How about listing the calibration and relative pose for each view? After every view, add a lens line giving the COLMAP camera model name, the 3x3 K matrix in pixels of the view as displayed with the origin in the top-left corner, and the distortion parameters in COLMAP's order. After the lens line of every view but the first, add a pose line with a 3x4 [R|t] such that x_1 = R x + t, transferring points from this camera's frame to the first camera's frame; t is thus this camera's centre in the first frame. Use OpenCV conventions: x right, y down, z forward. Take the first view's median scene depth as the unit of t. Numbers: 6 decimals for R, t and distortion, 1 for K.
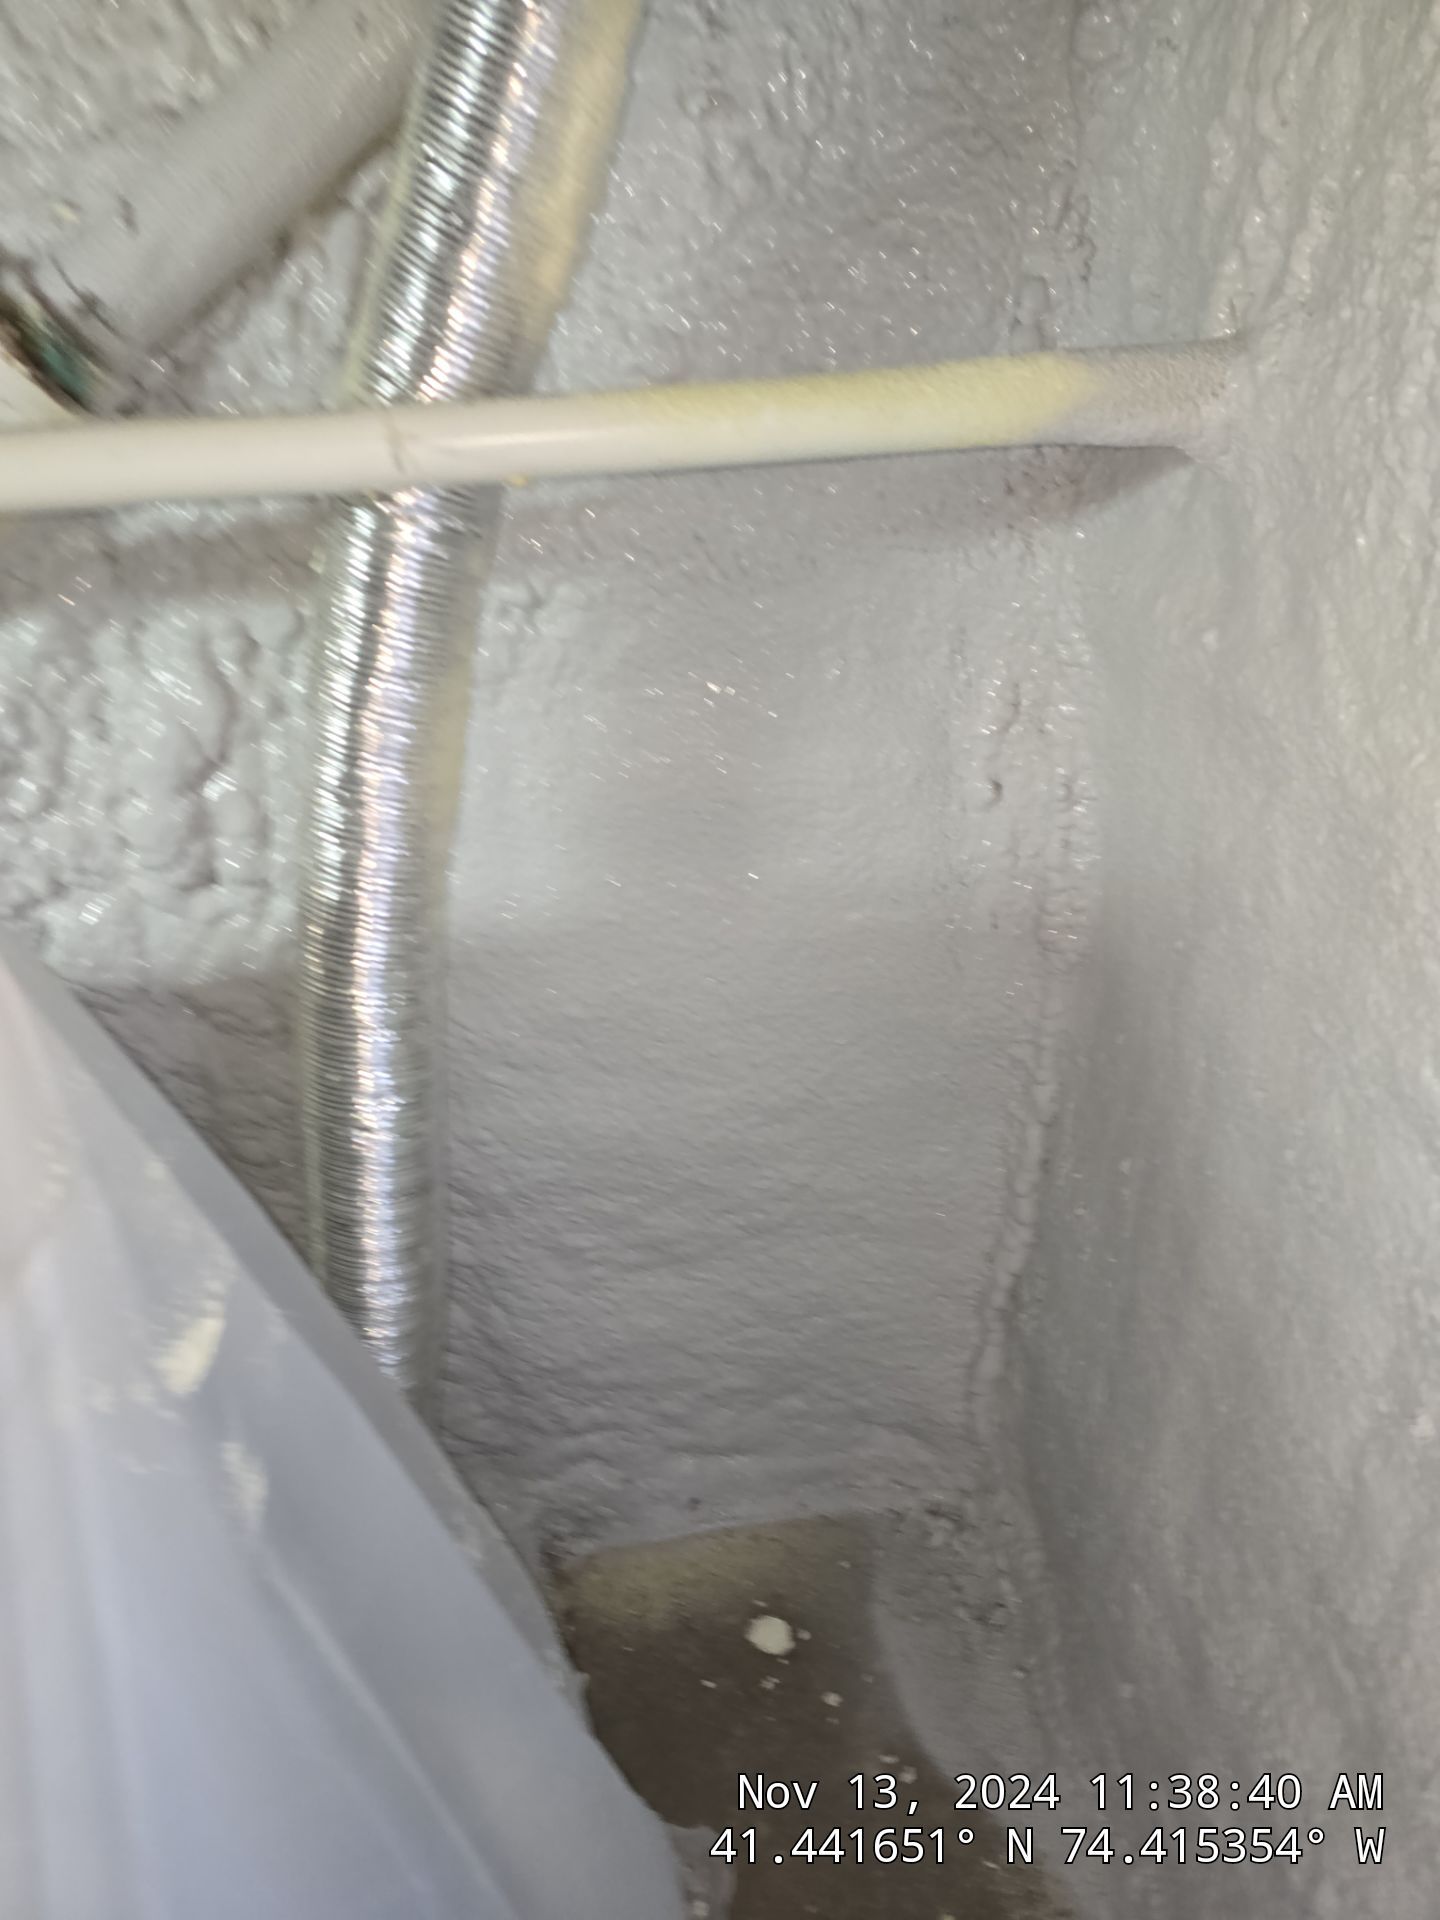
lens RADIAL K [[1266.4, 0, 735.9], [0, 1266.4, 963.7], [0, 0, 1]] dist [0.062882, -0.056479]
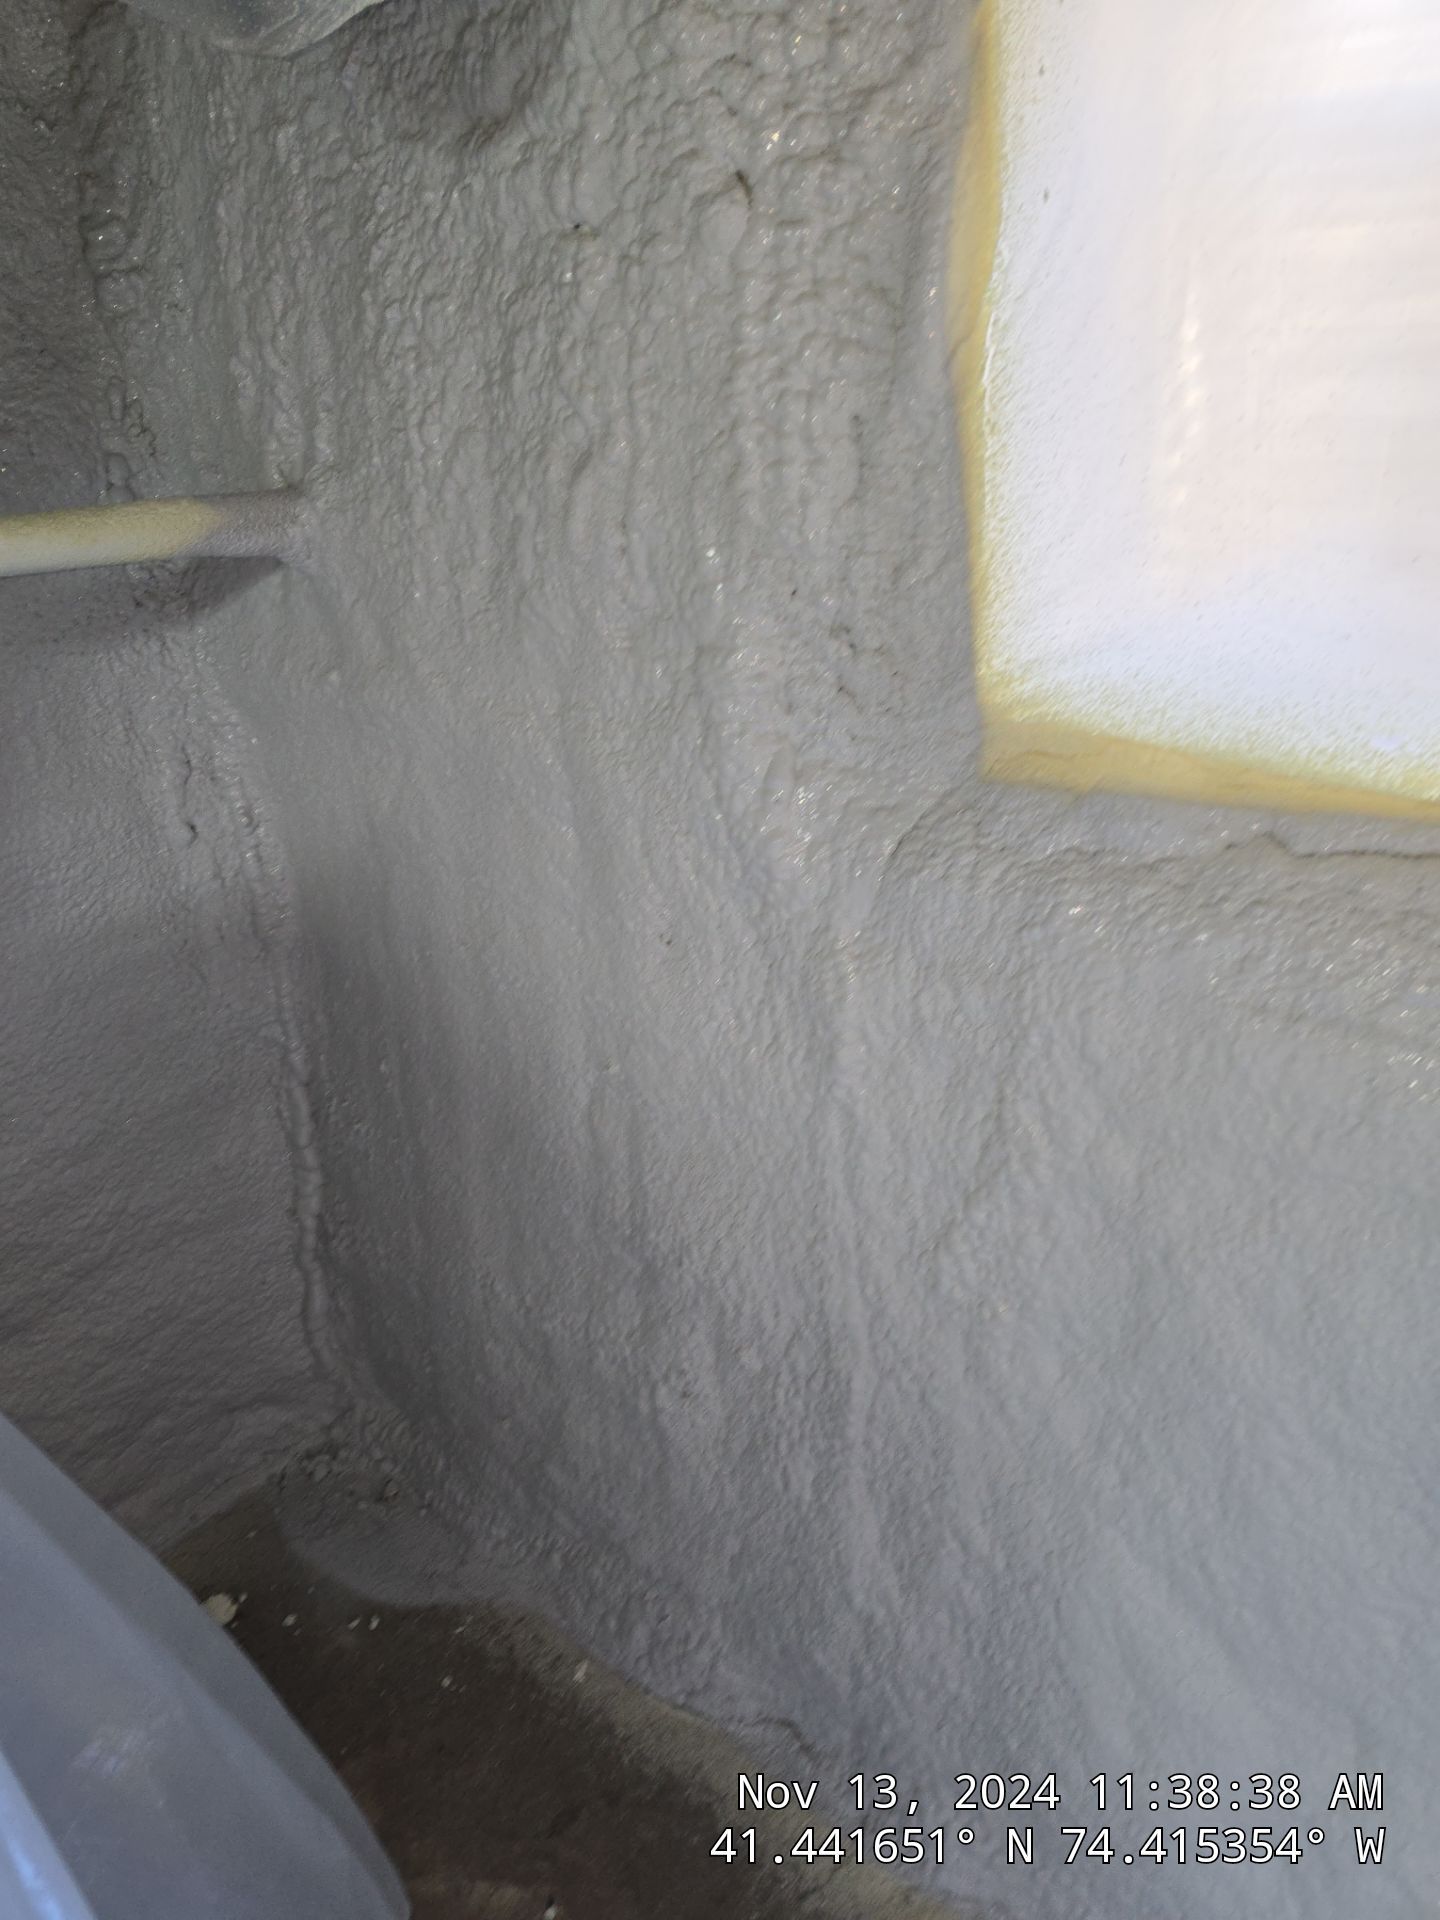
lens RADIAL K [[1266.4, 0, 706.9], [0, 1266.4, 972.8], [0, 0, 1]] dist [0.062882, -0.056479]
pose [[0.729475, -0.258918, 0.633110, -0.300671], [0.331536, 0.943435, 0.003830, 0.185008], [-0.598290, 0.207104, 0.774052, -0.313384]]
